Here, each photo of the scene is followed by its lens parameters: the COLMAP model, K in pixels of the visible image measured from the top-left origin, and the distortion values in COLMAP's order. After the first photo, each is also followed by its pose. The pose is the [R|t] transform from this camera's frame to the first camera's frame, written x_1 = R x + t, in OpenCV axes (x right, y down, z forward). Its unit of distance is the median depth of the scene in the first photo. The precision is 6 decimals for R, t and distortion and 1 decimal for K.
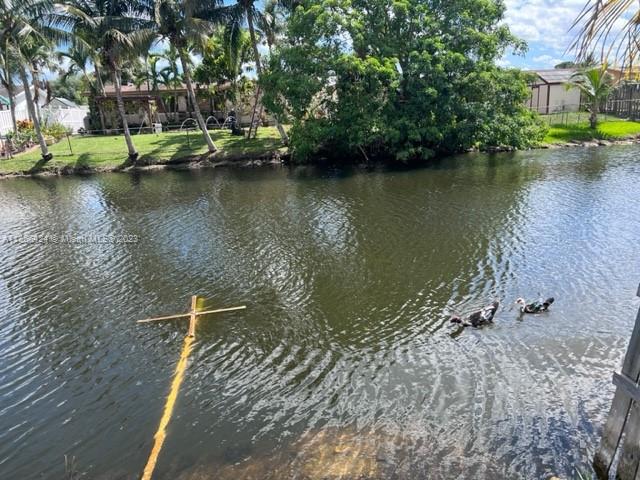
lens RADIAL K [[485.8, 0, 320.4], [0, 485.8, 240.3], [0, 0, 1]] dist [0.051135, -0.061587]
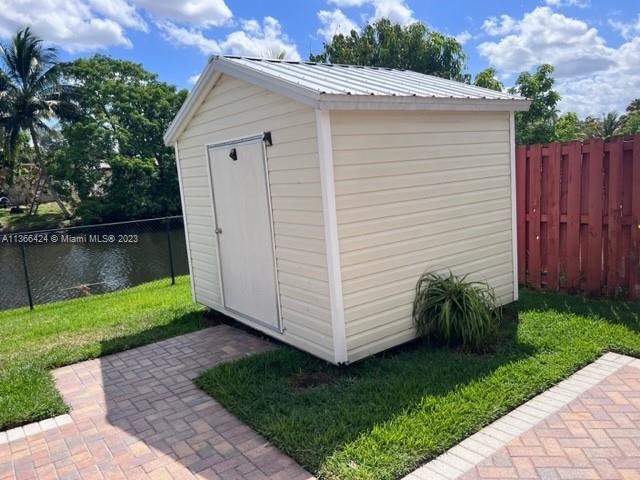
lens RADIAL K [[485.8, 0, 320.7], [0, 485.8, 240.8], [0, 0, 1]] dist [0.051135, -0.061587]
pose [[0.887832, -0.074915, 0.454028, -0.083669], [0.136408, 0.985159, -0.104187, 0.098146], [-0.439485, 0.154433, 0.884875, -0.476663]]
